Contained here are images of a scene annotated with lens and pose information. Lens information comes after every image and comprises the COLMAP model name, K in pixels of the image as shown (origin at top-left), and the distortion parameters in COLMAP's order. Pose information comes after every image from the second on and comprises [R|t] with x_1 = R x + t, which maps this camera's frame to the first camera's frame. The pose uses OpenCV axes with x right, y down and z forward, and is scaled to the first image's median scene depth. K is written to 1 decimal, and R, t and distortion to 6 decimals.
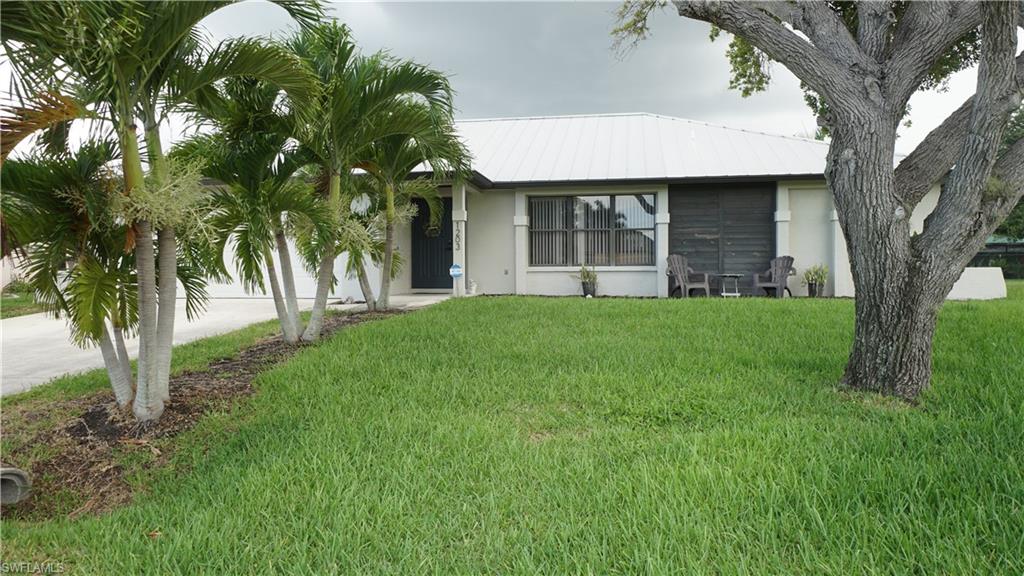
lens RADIAL K [[775.0, 0, 512.0], [0, 775.0, 288.0], [0, 0, 1]] dist [0.031712, 0.000439]
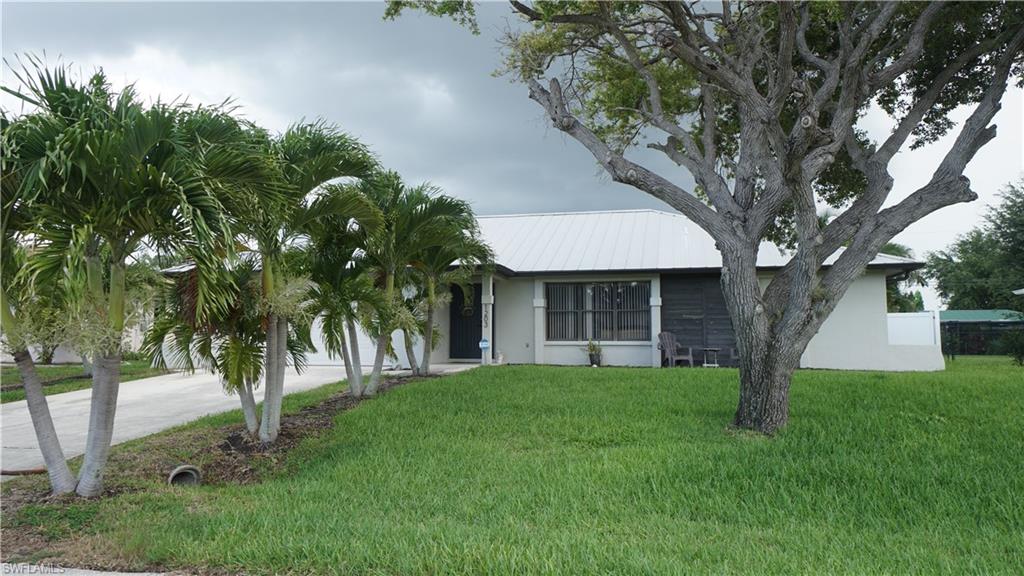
lens RADIAL K [[775.0, 0, 512.0], [0, 775.0, 288.0], [0, 0, 1]] dist [0.031712, 0.000439]
pose [[0.998057, 0.001001, -0.062297, 0.060271], [-0.006793, 0.995659, -0.092827, 0.003788], [0.061933, 0.093070, 0.993731, -0.289582]]
